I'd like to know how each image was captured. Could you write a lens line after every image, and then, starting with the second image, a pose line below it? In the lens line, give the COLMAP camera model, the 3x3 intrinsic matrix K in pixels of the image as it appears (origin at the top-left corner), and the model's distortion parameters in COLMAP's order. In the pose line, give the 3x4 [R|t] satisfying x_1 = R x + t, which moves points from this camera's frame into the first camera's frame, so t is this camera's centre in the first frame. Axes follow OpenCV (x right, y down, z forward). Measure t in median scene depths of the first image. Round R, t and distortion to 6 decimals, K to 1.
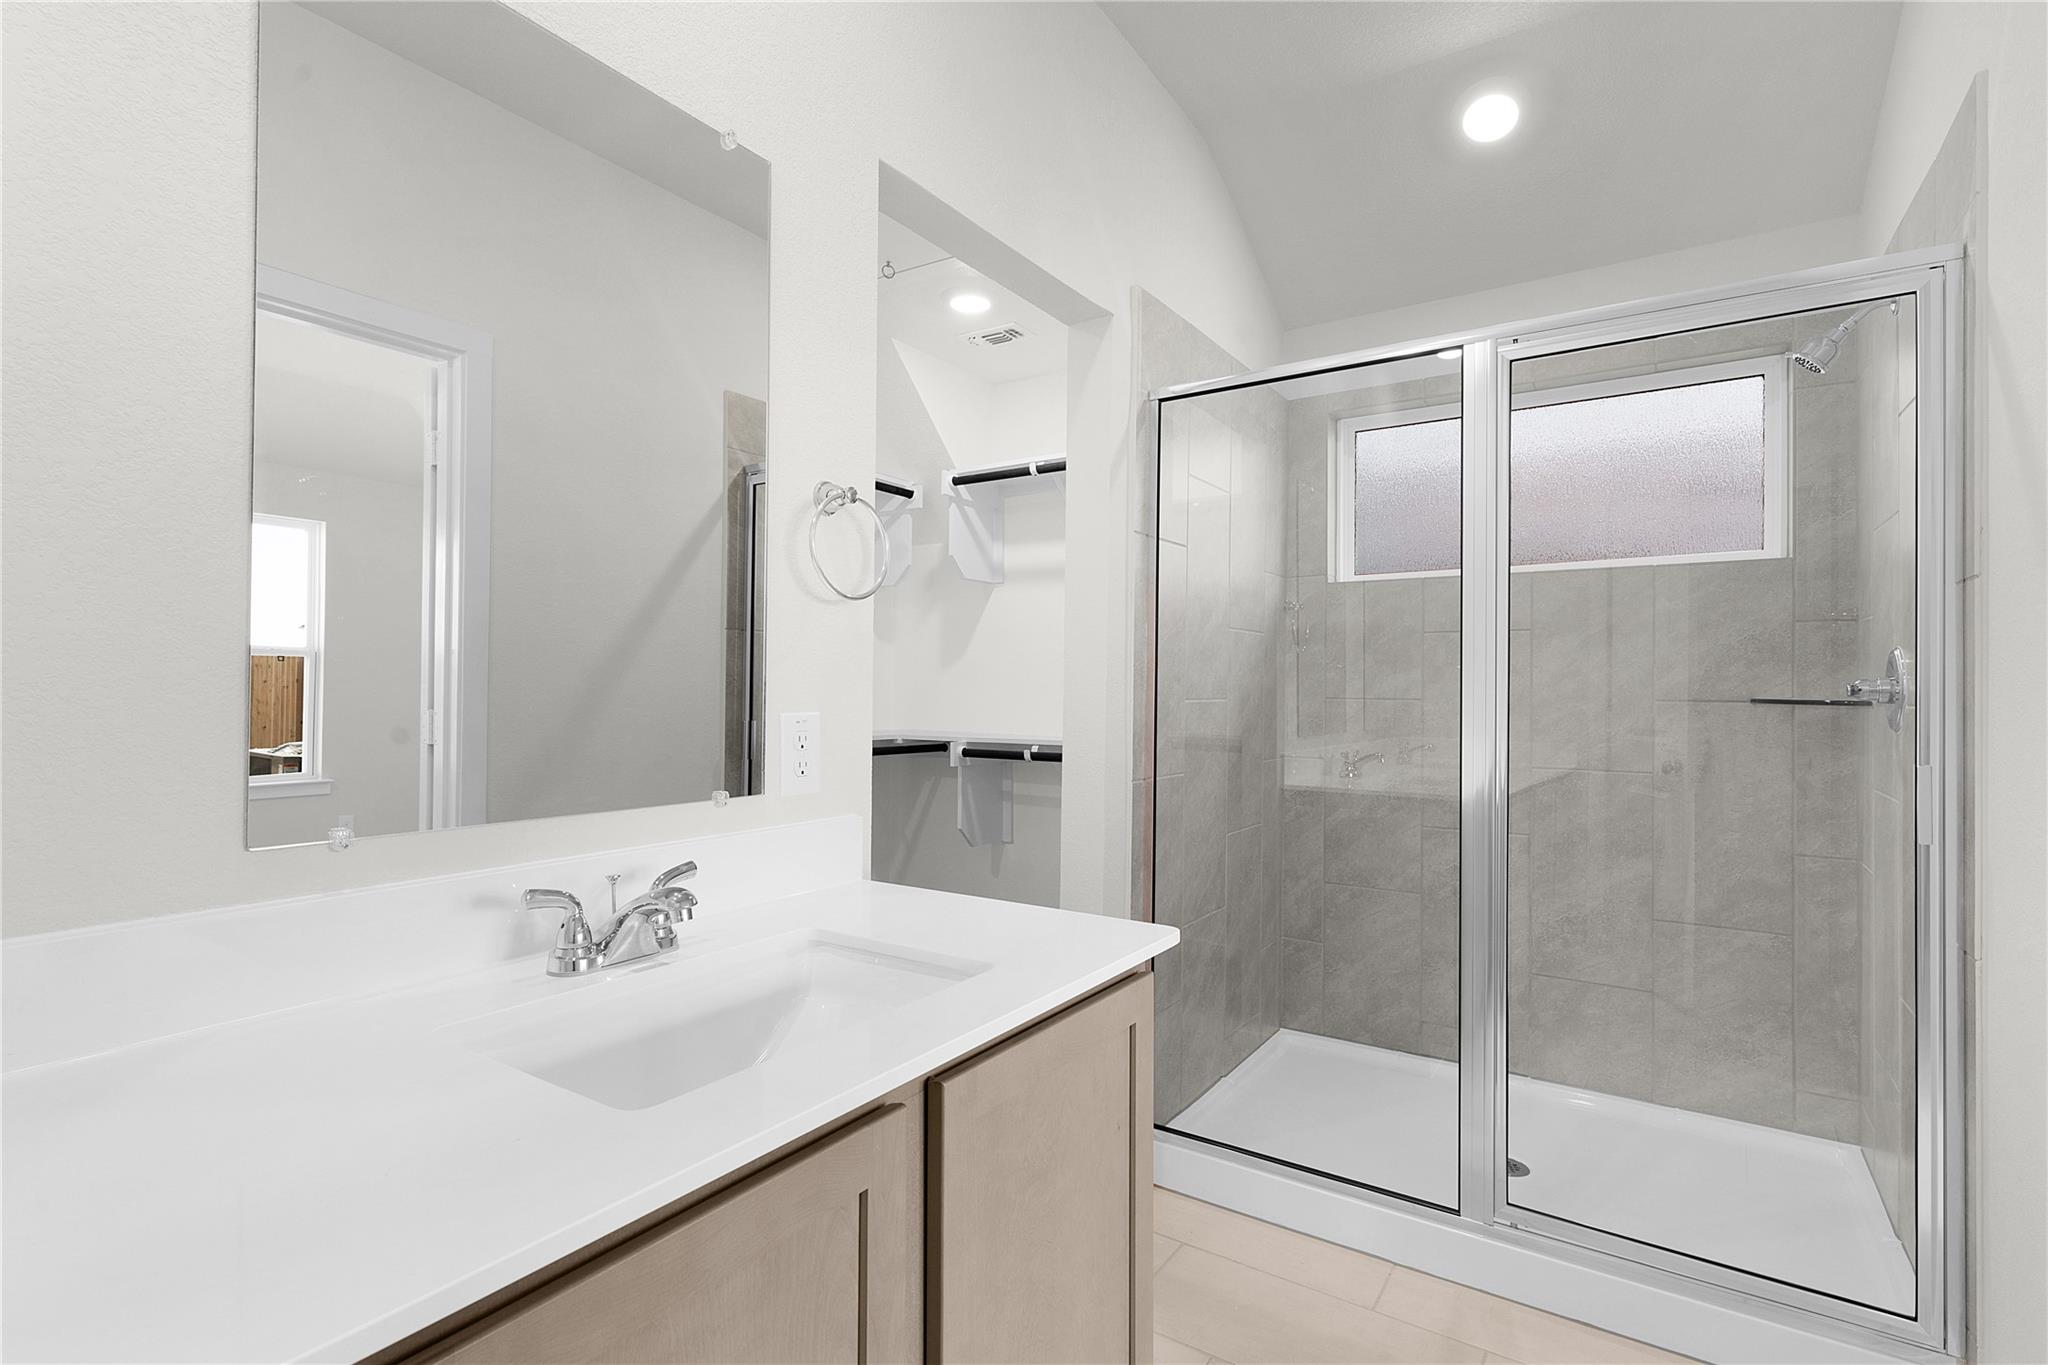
lens RADIAL K [[966.0, 0, 1024.0], [0, 966.0, 682.5], [0, 0, 1]] dist [0.002724, 0.000637]
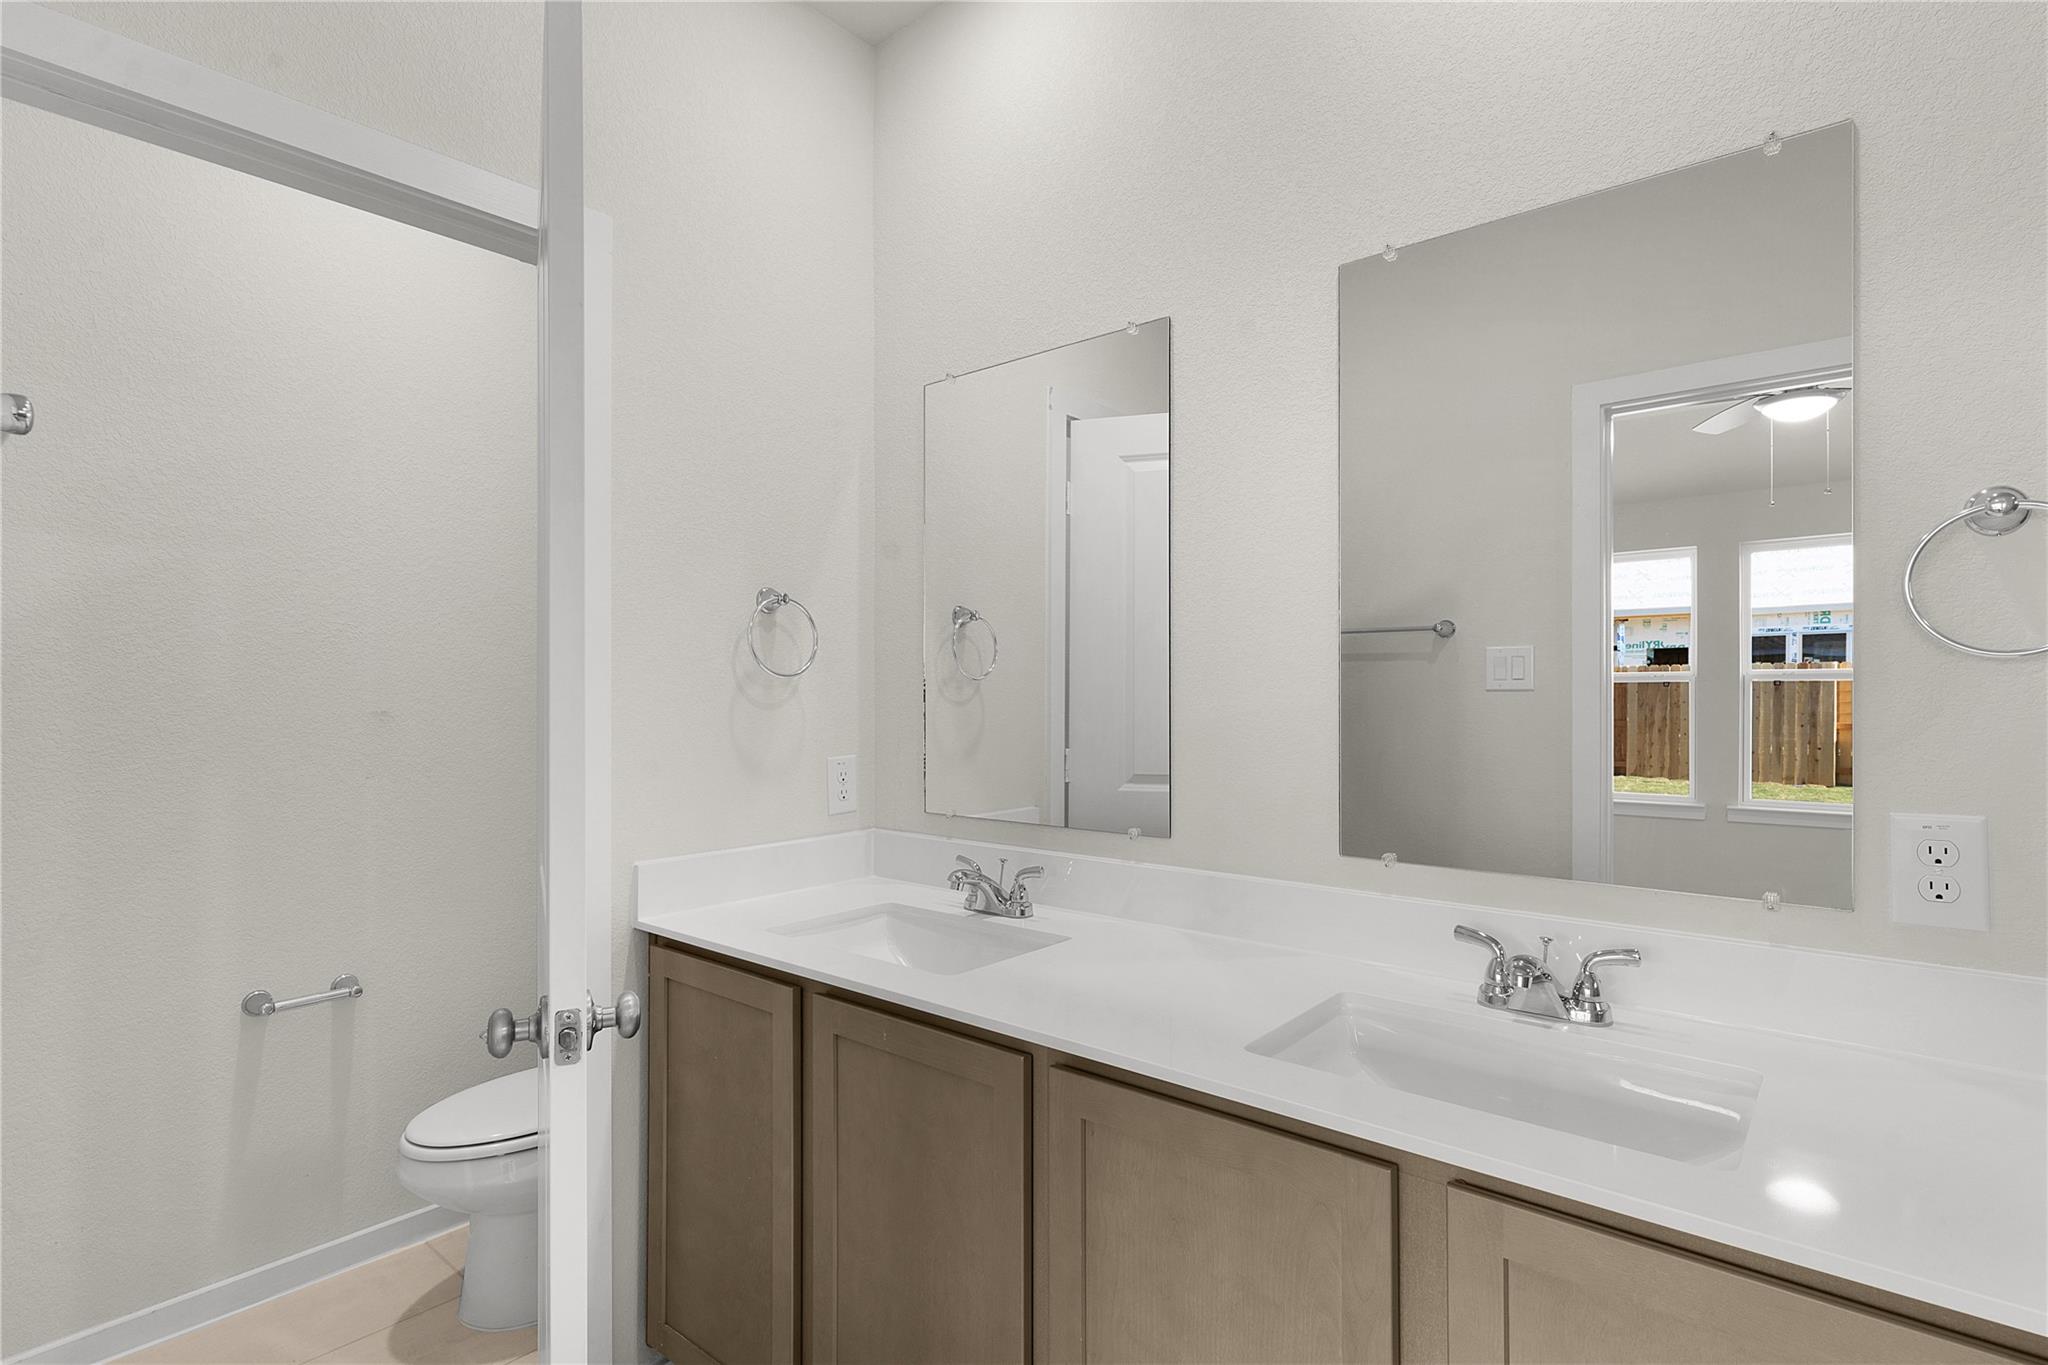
lens RADIAL K [[1005.2, 0, 1025.8], [0, 1005.2, 688.5], [0, 0, 1]] dist [0.019003, -0.000361]
pose [[-0.125204, -0.036969, -0.991442, 0.865138], [-0.003498, 0.999316, -0.036821, -0.045593], [0.992125, -0.001142, -0.125248, 0.576086]]
